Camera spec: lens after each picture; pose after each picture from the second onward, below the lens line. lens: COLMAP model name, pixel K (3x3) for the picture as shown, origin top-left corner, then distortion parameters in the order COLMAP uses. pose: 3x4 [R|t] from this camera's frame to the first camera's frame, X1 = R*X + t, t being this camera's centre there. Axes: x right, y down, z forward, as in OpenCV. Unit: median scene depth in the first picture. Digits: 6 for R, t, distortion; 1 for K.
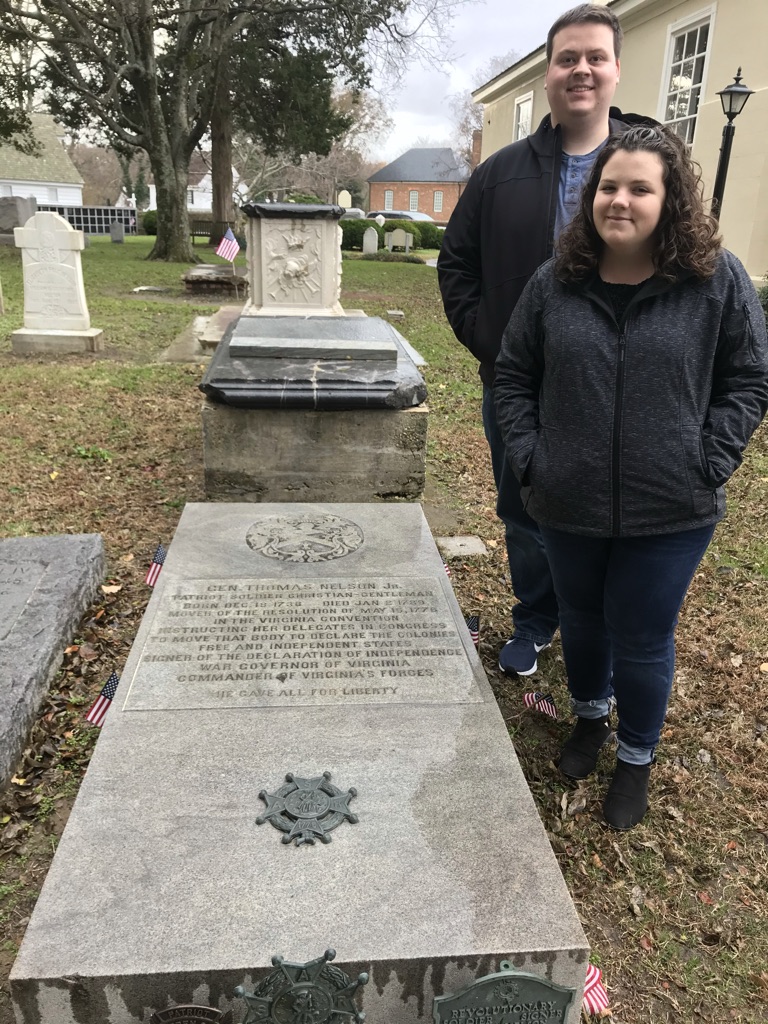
lens RADIAL K [[843.6, 0, 387.7], [0, 843.6, 511.7], [0, 0, 1]] dist [0.032800, -0.024985]
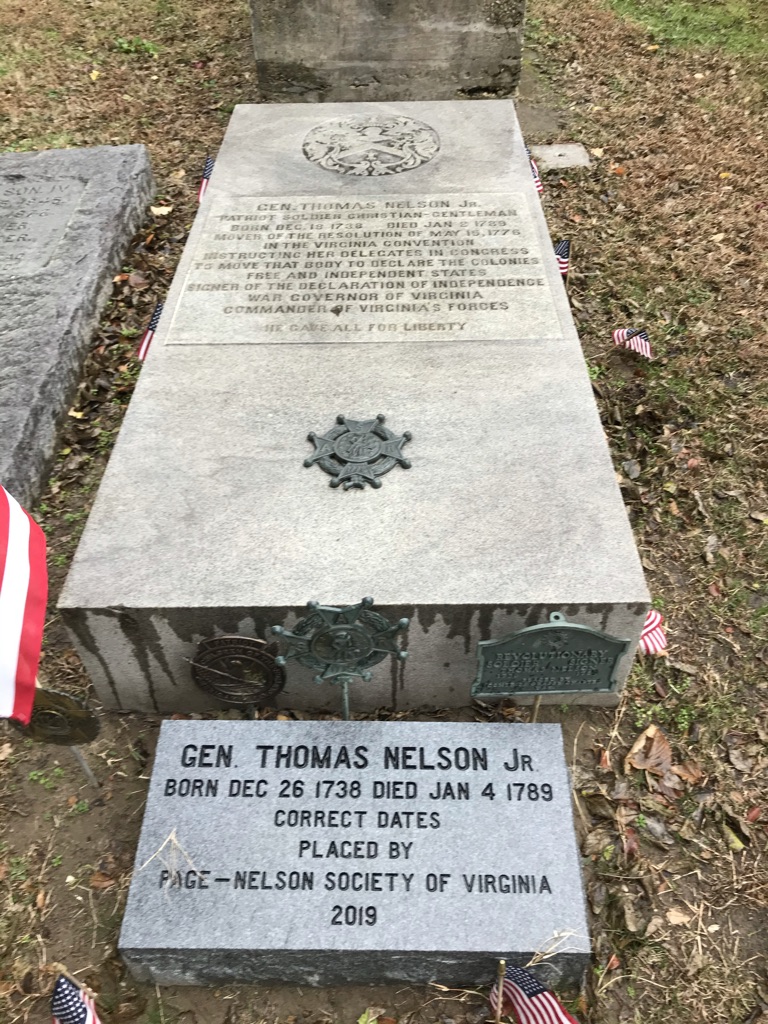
lens RADIAL K [[843.6, 0, 385.4], [0, 843.6, 508.1], [0, 0, 1]] dist [0.032800, -0.024985]
pose [[0.993552, 0.030537, -0.109190, 0.030998], [0.016841, 0.912614, 0.408475, 0.022731], [0.112122, -0.407680, 0.906215, 0.110797]]
